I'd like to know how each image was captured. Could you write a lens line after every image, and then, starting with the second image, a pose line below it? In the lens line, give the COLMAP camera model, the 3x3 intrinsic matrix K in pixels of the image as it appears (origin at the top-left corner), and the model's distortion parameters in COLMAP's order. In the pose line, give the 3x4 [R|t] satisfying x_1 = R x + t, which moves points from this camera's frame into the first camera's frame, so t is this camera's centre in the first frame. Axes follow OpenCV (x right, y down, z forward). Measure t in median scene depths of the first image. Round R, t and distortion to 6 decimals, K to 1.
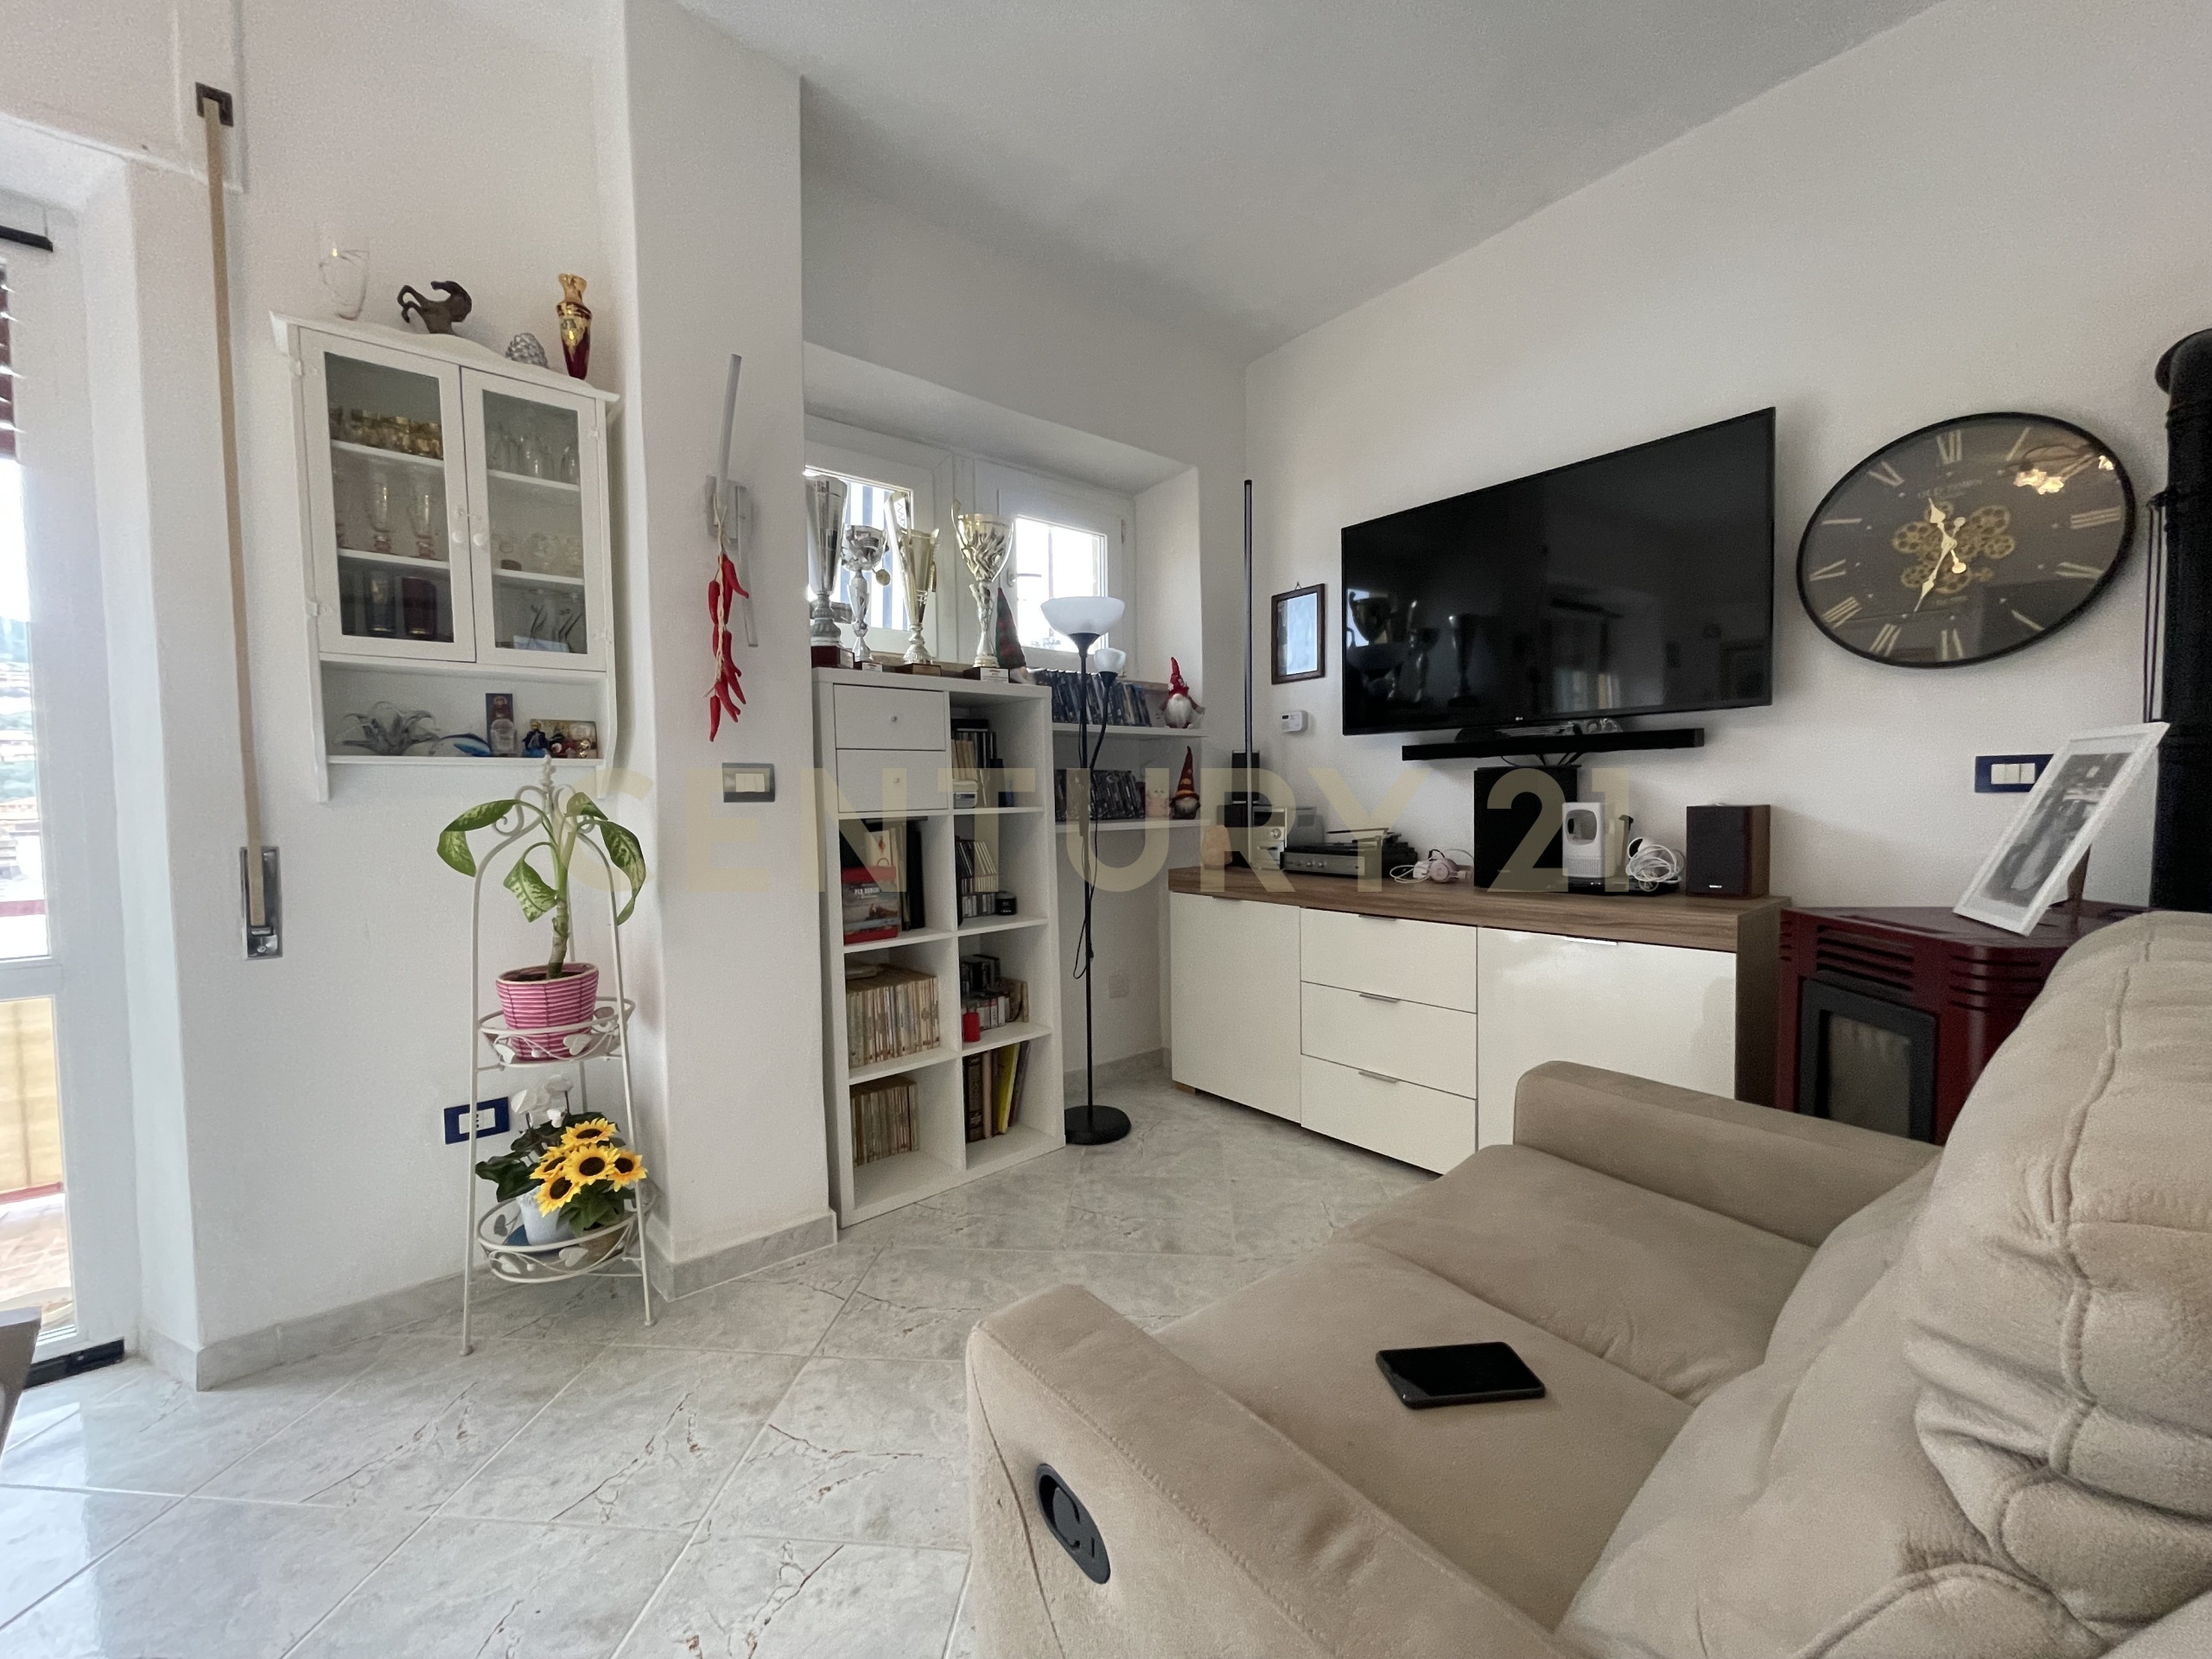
lens RADIAL K [[889.0, 0, 1099.2], [0, 889.0, 838.4], [0, 0, 1]] dist [-0.002533, 0.000291]
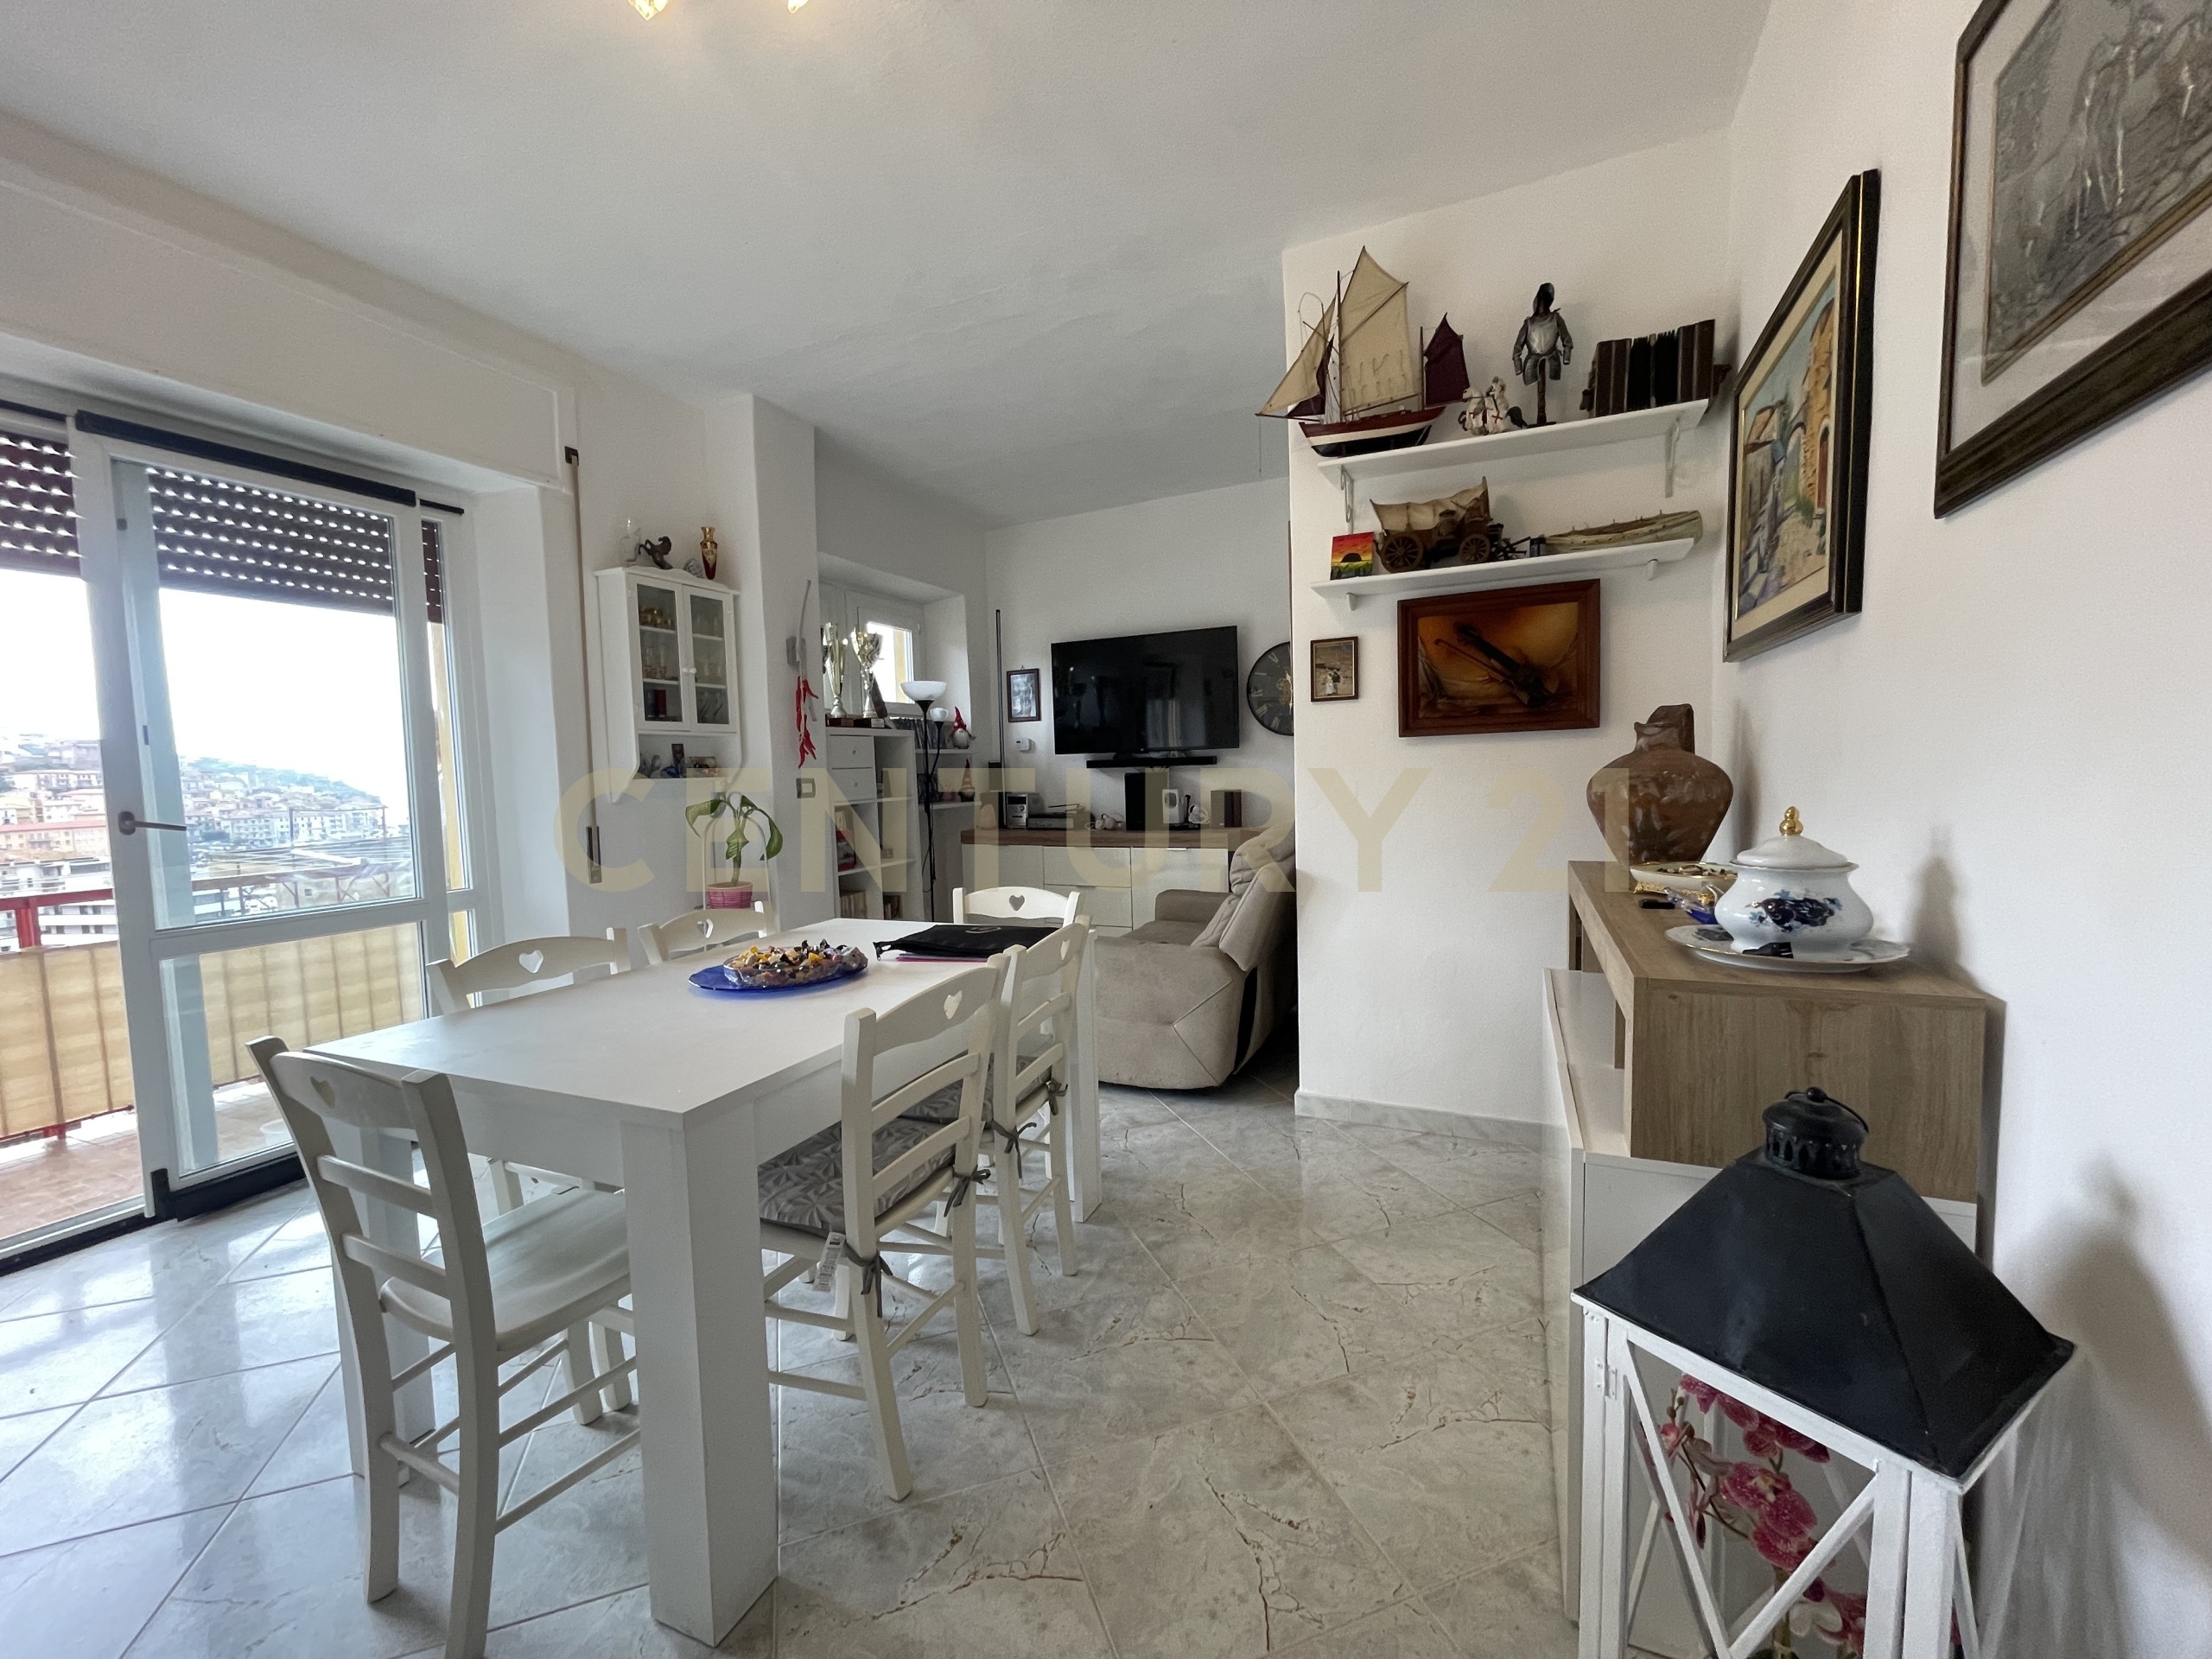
lens RADIAL K [[889.0, 0, 1100.8], [0, 889.0, 836.7], [0, 0, 1]] dist [-0.002533, 0.000291]
pose [[0.904634, -0.040704, 0.424241, -0.609266], [0.032330, 0.999115, 0.026921, 0.012804], [-0.424961, -0.010638, 0.905149, -1.015583]]
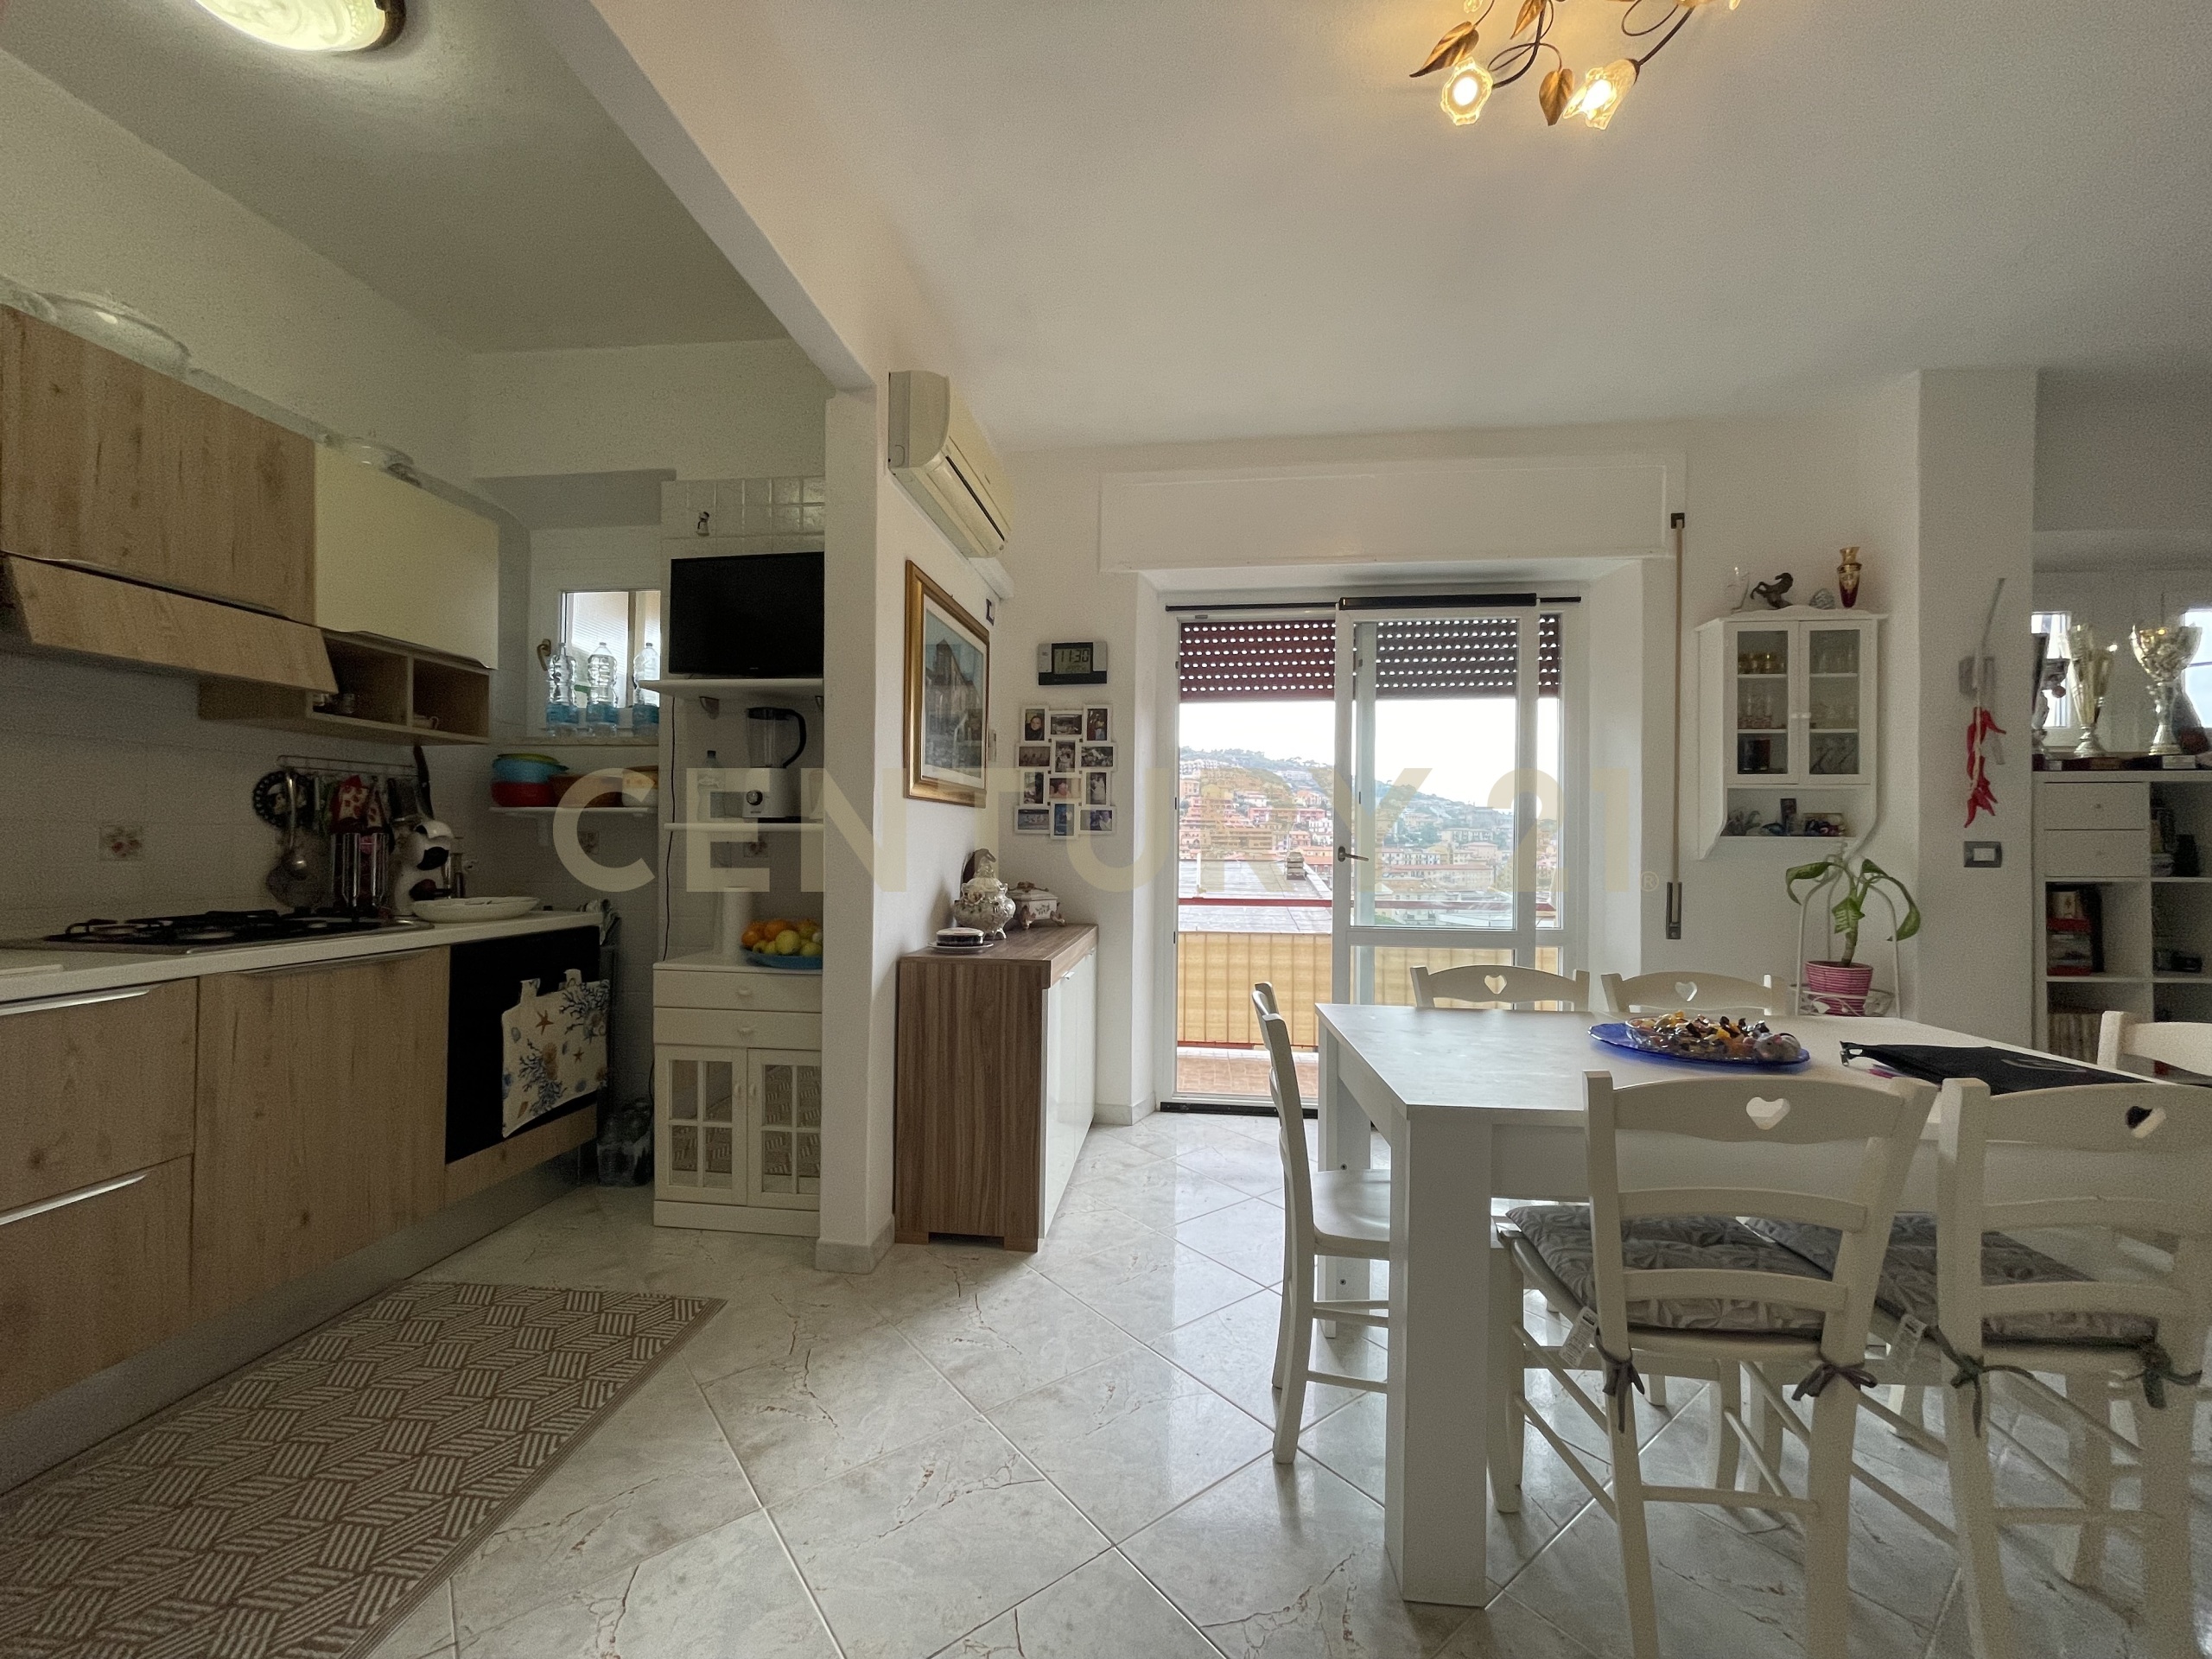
lens RADIAL K [[889.0, 0, 1098.5], [0, 889.0, 836.8], [0, 0, 1]] dist [-0.002533, 0.000291]
pose [[0.688428, 0.015131, -0.725147, -0.318065], [-0.052472, 0.998202, -0.028986, 0.026666], [0.723404, 0.058005, 0.687984, -1.024134]]
